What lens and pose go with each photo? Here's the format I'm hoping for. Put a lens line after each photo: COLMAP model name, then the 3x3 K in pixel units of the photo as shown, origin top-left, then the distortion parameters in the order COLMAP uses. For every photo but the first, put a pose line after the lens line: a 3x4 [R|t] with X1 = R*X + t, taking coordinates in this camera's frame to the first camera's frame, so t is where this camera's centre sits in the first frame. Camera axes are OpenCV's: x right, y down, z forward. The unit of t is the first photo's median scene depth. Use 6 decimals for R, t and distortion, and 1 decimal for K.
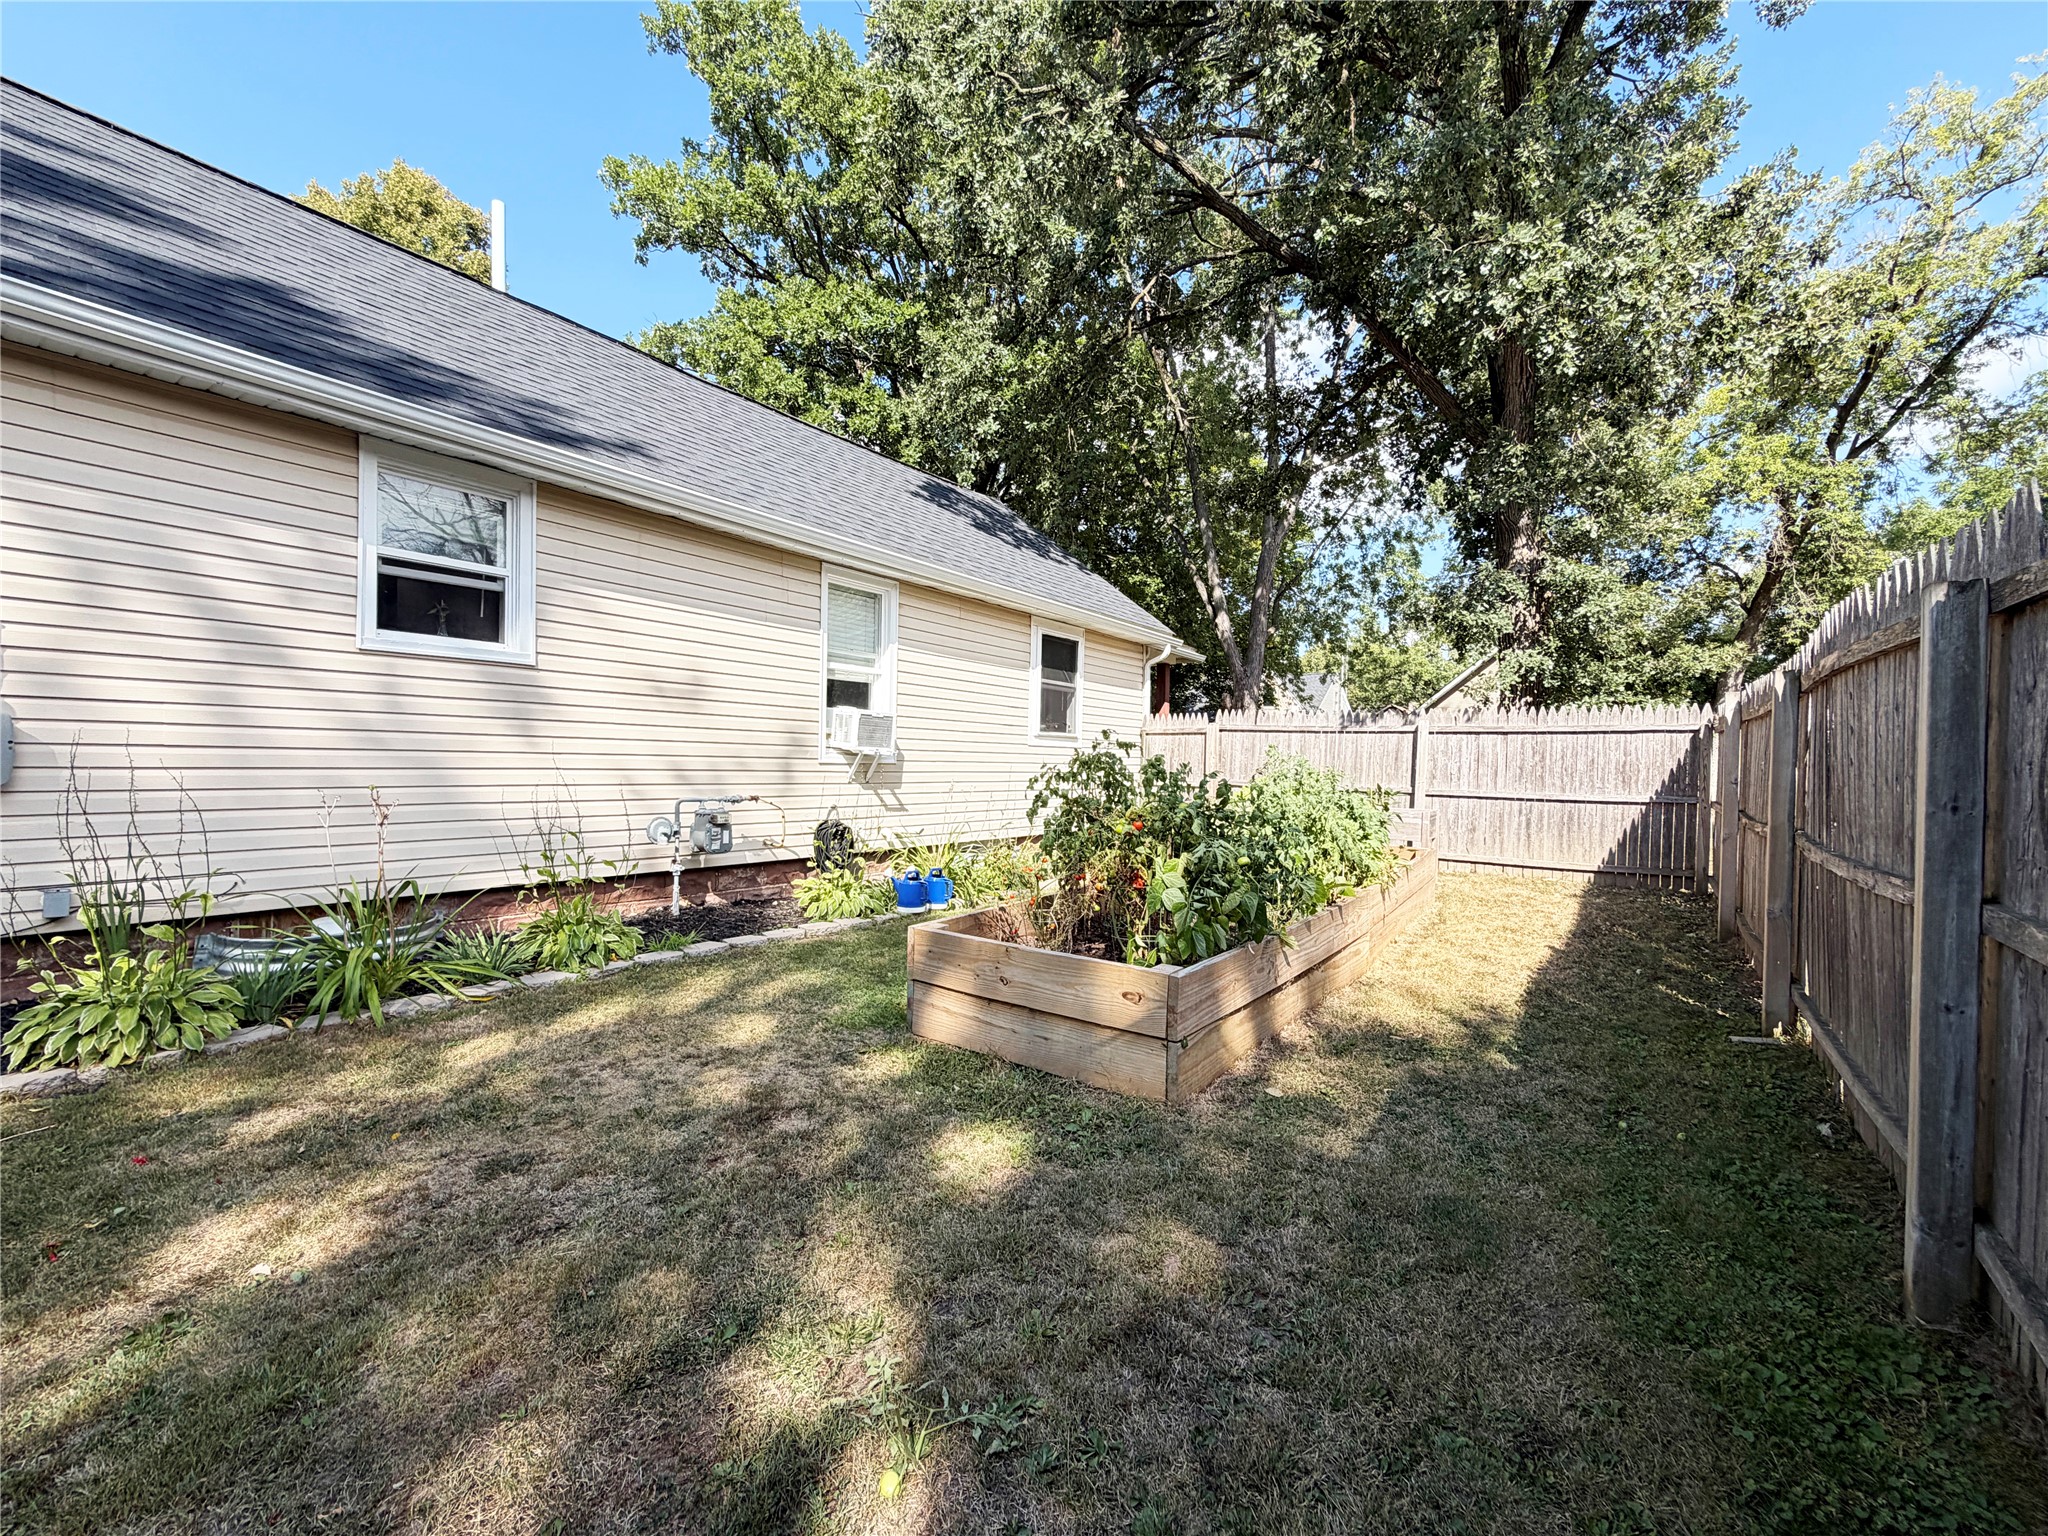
lens RADIAL K [[843.3, 0, 1024.6], [0, 843.3, 769.6], [0, 0, 1]] dist [0.001337, -0.000373]
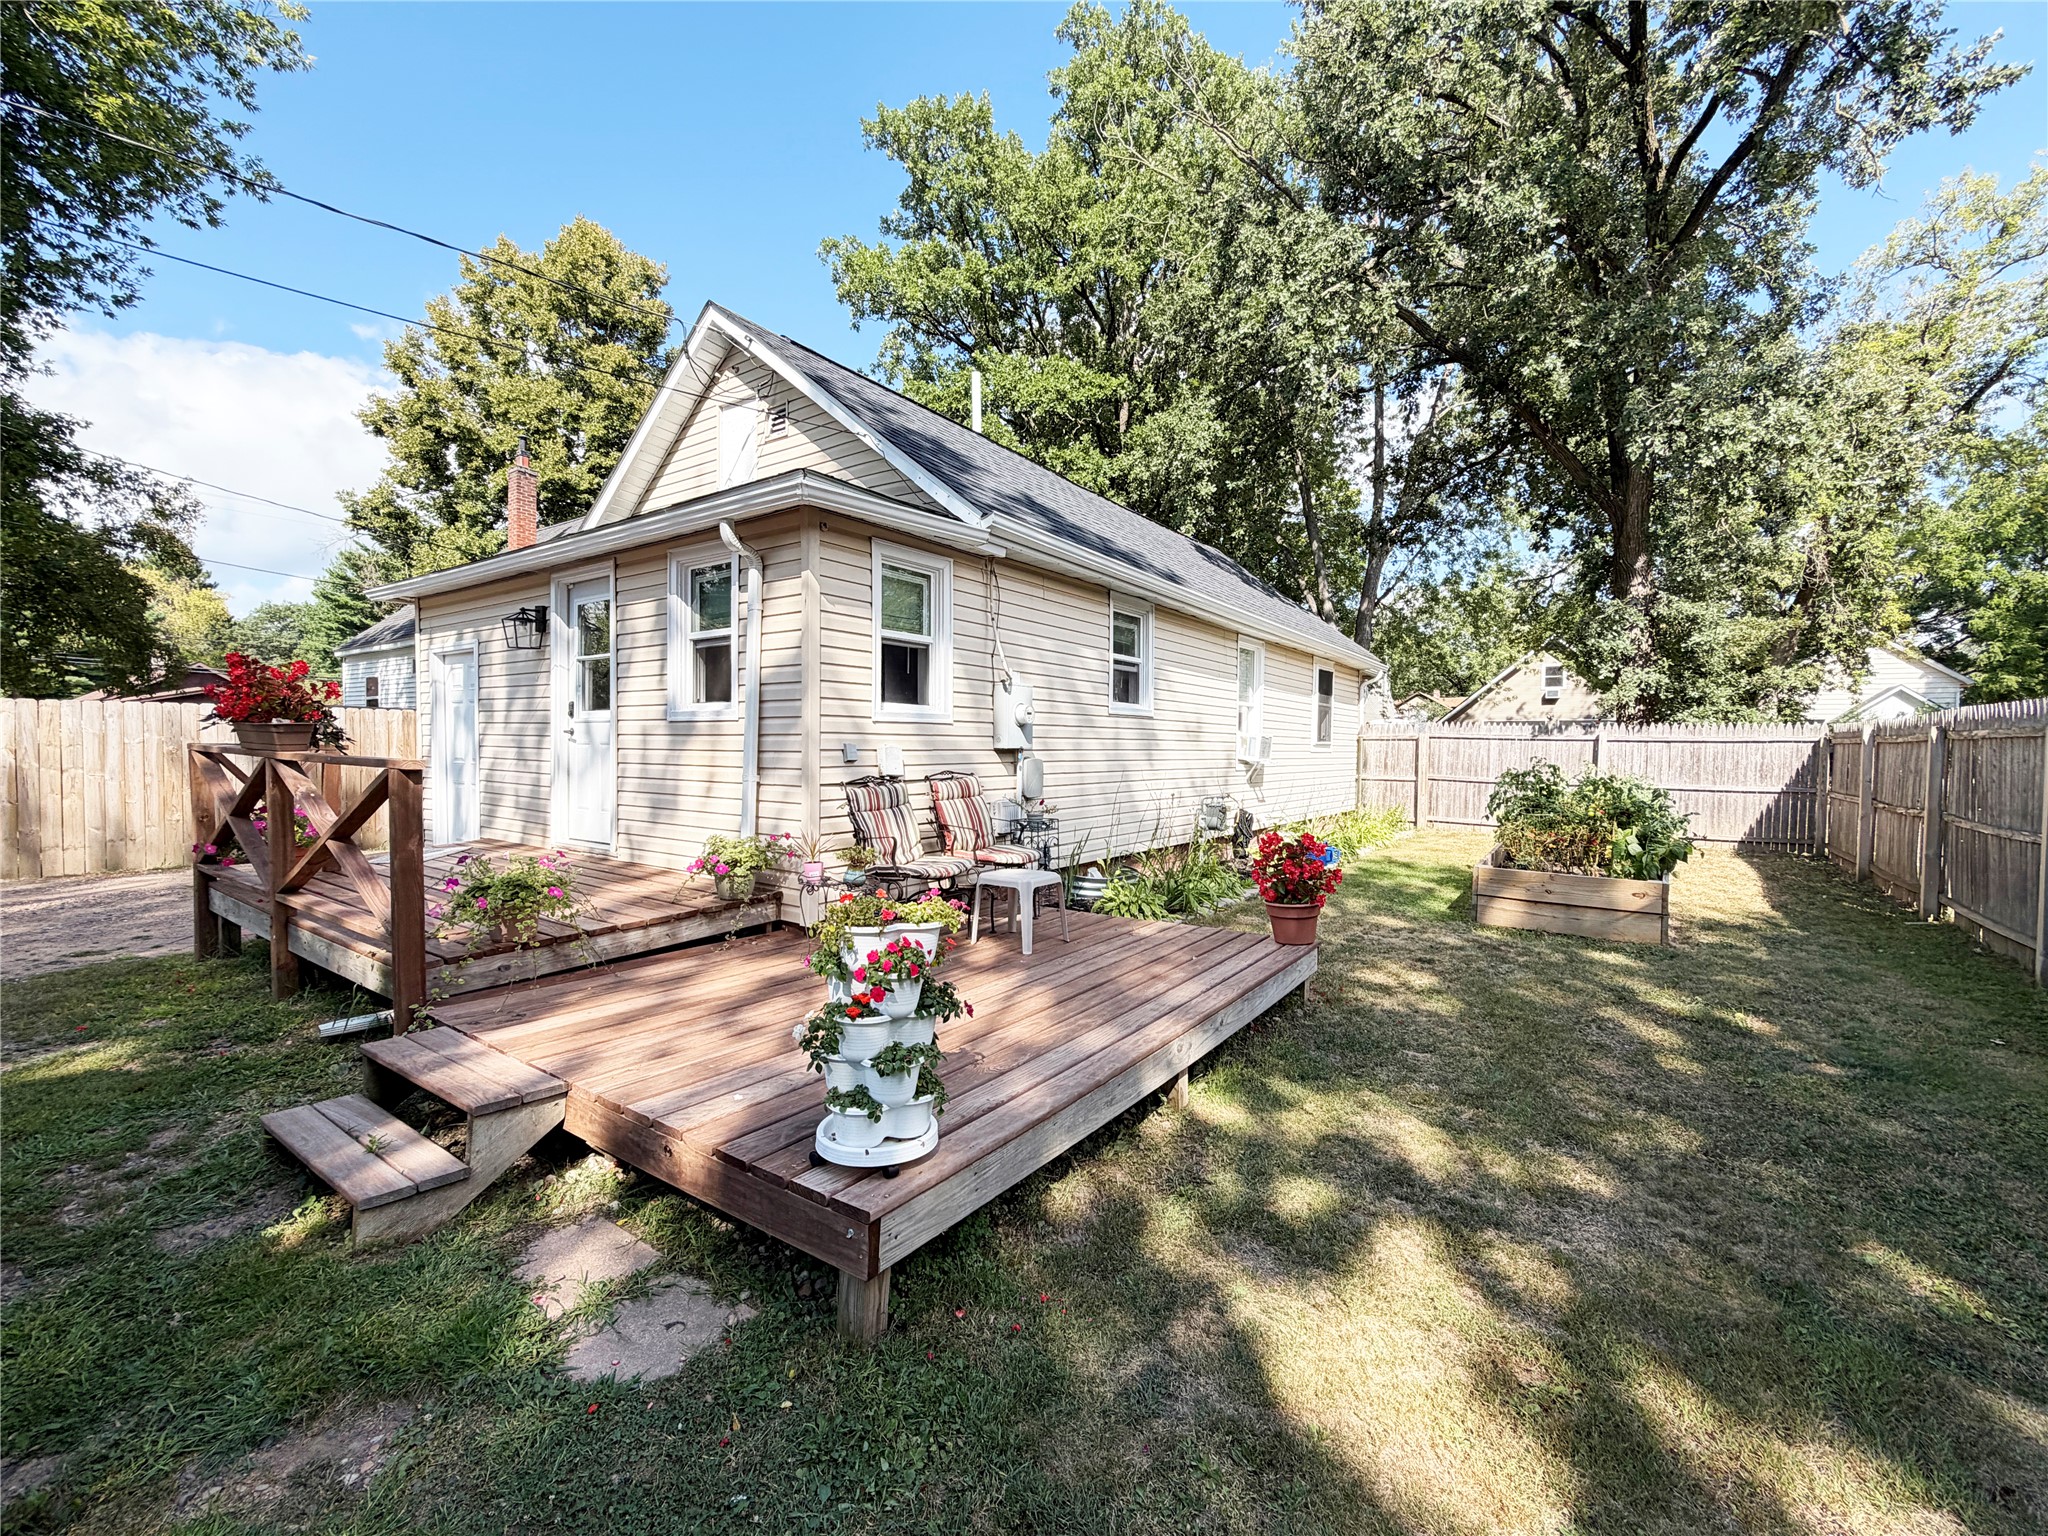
lens RADIAL K [[843.3, 0, 1025.4], [0, 843.3, 769.4], [0, 0, 1]] dist [0.001337, -0.000373]
pose [[0.999961, -0.007000, 0.005341, -0.323002], [0.006897, 0.999795, 0.019011, -0.020970], [-0.005473, -0.018974, 0.999805, -0.246767]]
